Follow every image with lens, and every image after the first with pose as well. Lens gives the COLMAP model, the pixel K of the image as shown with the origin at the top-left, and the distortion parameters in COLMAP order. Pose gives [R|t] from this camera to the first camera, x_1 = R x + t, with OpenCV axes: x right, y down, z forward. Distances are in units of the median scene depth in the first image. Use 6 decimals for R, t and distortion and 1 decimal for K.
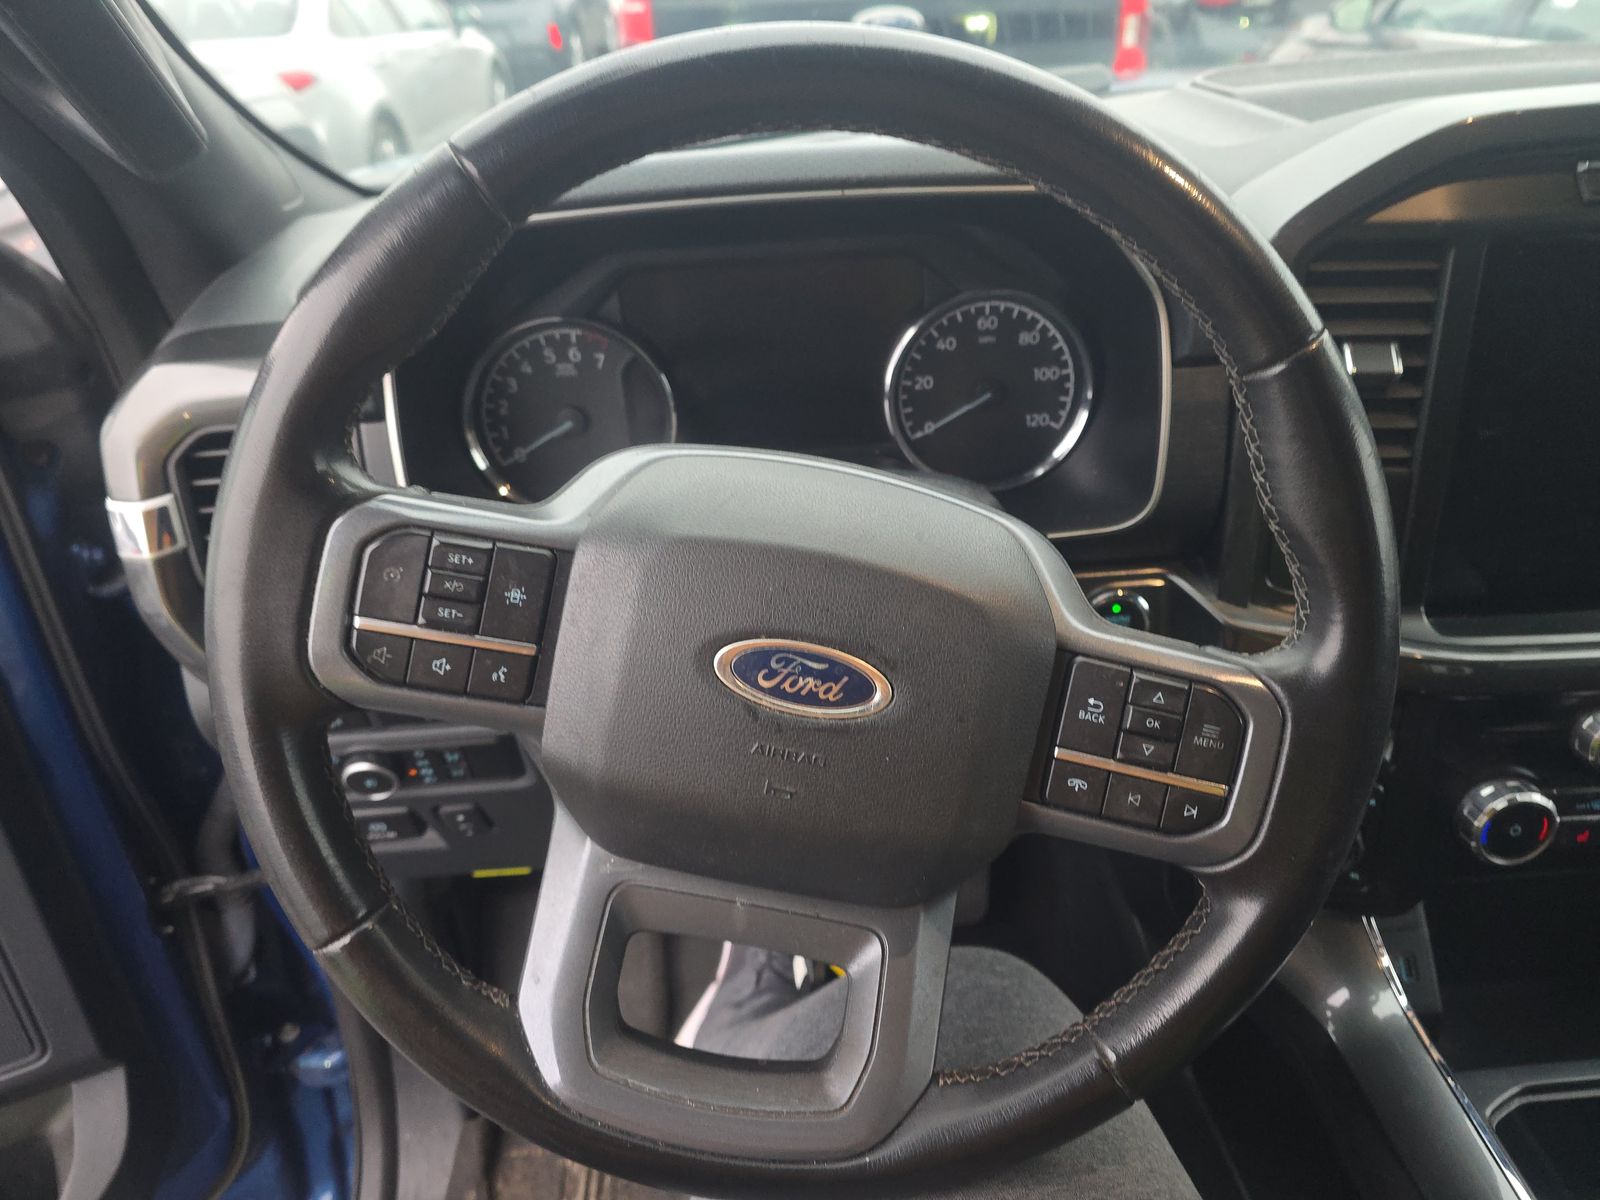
lens RADIAL K [[1049.2, 0, 803.8], [0, 1049.2, 603.5], [0, 0, 1]] dist [0.033176, -0.001742]
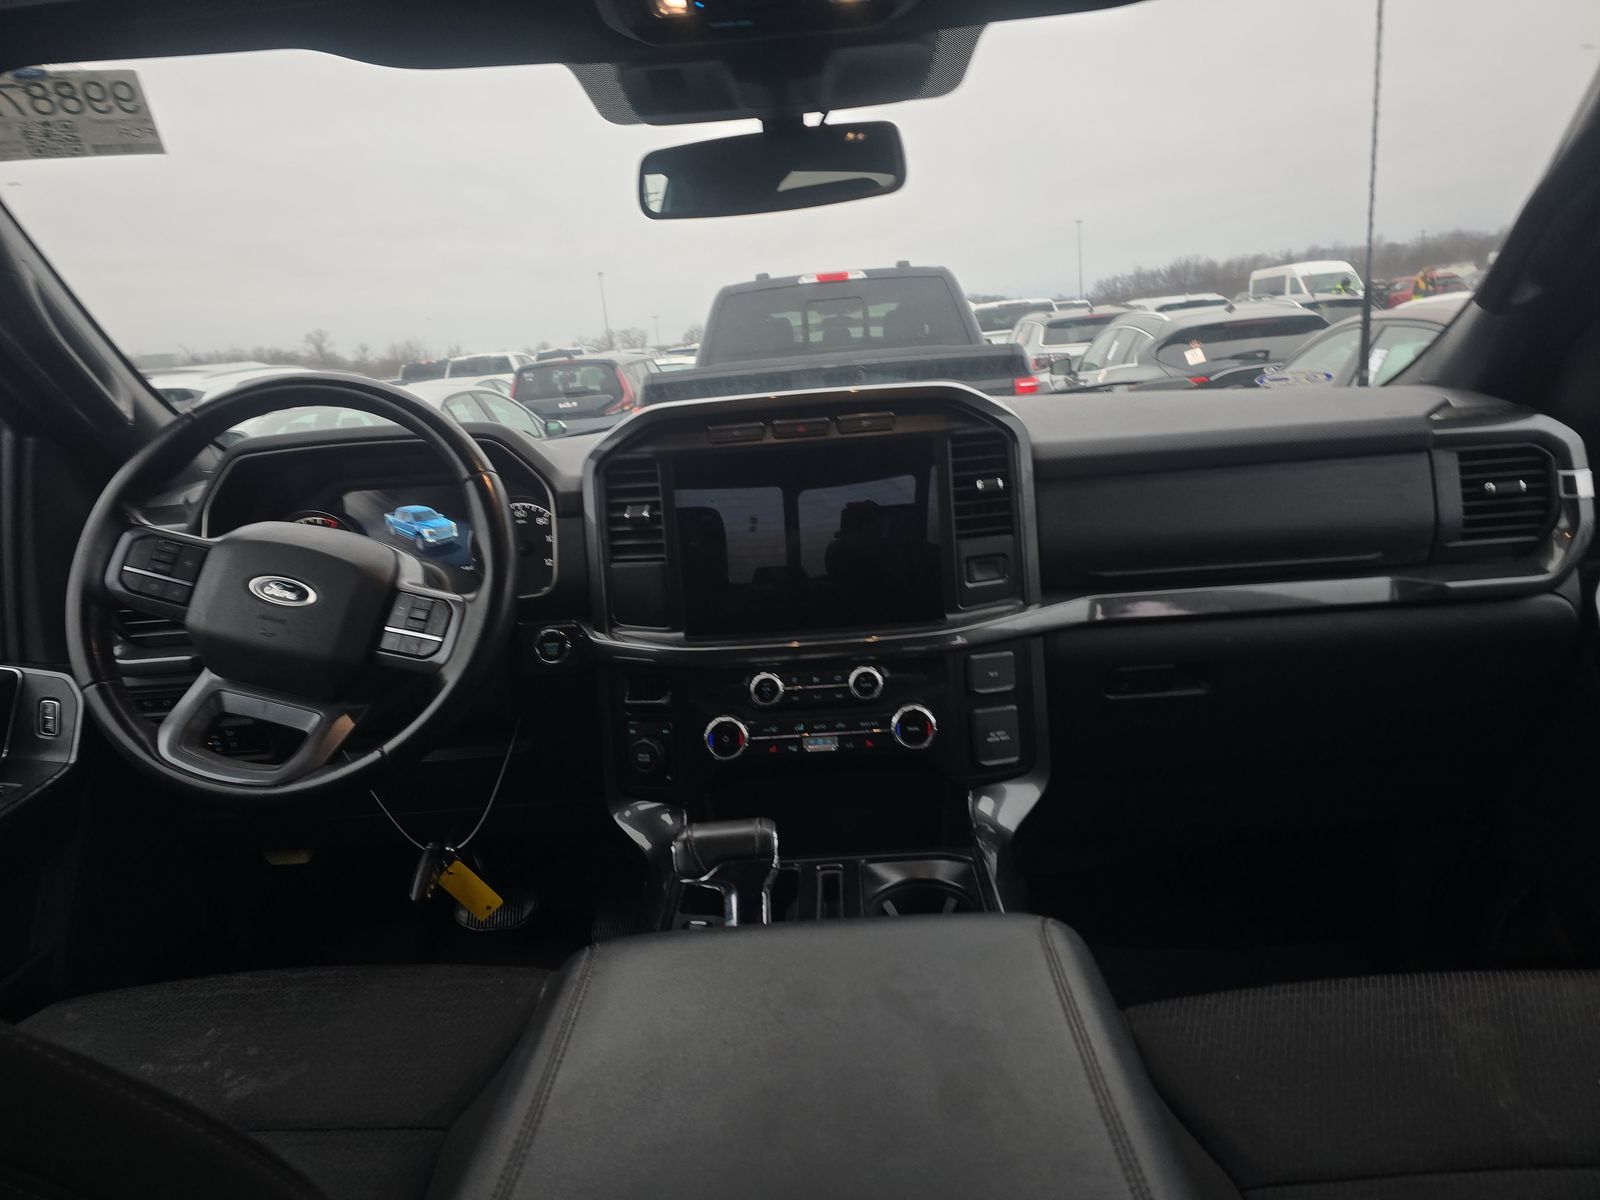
lens RADIAL K [[1049.2, 0, 799.5], [0, 1049.2, 588.8], [0, 0, 1]] dist [0.033176, -0.001742]
pose [[0.993820, -0.000113, -0.111003, 0.937959], [-0.039205, 0.935193, -0.351961, 0.564184], [0.103849, 0.354138, 0.929409, -0.781105]]
